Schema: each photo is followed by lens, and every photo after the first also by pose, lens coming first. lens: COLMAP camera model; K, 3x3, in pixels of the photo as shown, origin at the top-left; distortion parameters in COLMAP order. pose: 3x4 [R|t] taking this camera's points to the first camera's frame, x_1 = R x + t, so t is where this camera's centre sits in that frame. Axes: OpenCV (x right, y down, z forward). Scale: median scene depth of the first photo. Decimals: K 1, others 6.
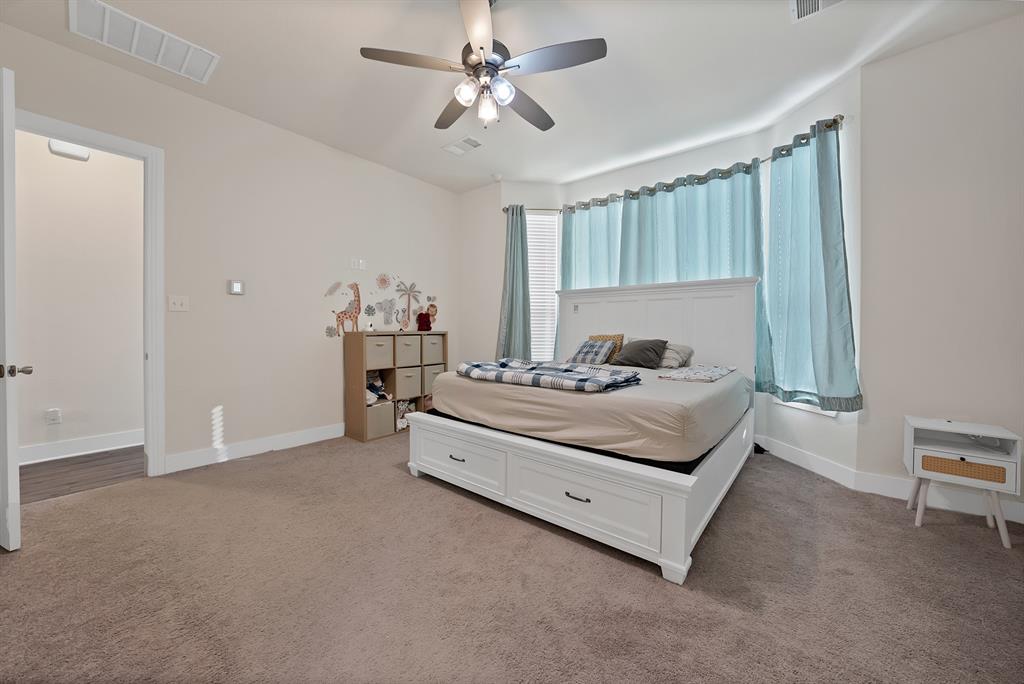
lens RADIAL K [[373.4, 0, 510.9], [0, 373.4, 333.8], [0, 0, 1]] dist [-0.003623, -0.000153]
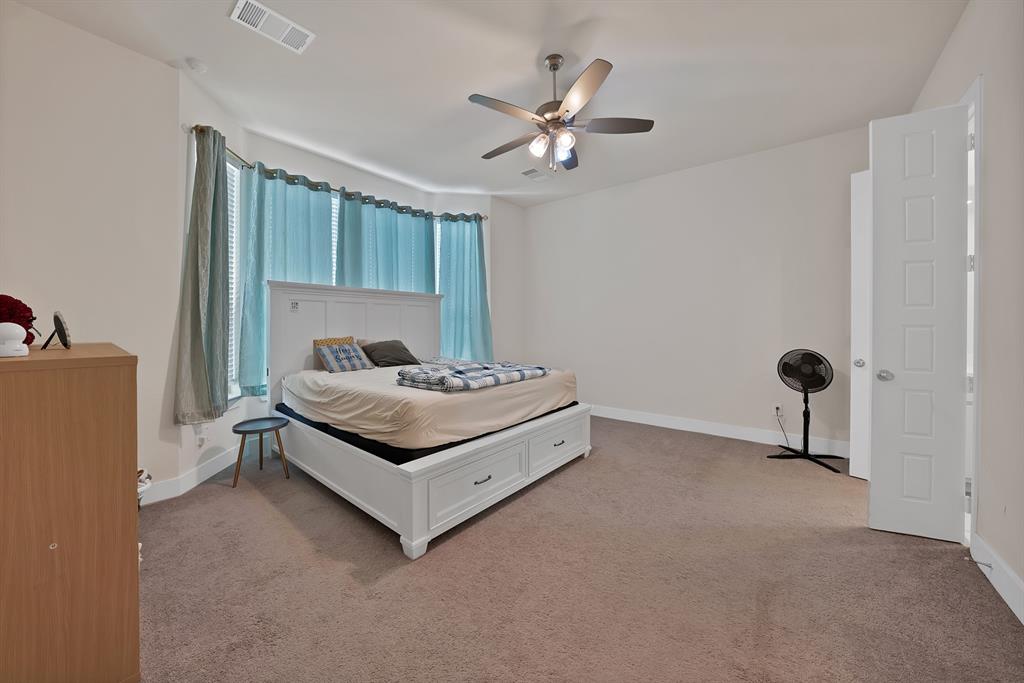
lens RADIAL K [[365.6, 0, 508.7], [0, 365.6, 321.7], [0, 0, 1]] dist [-0.001366, -0.000080]
pose [[0.010222, 0.002146, 0.999945, -0.744228], [0.012750, 0.999916, -0.002276, -0.034200], [-0.999866, 0.012773, 0.010193, 0.667062]]
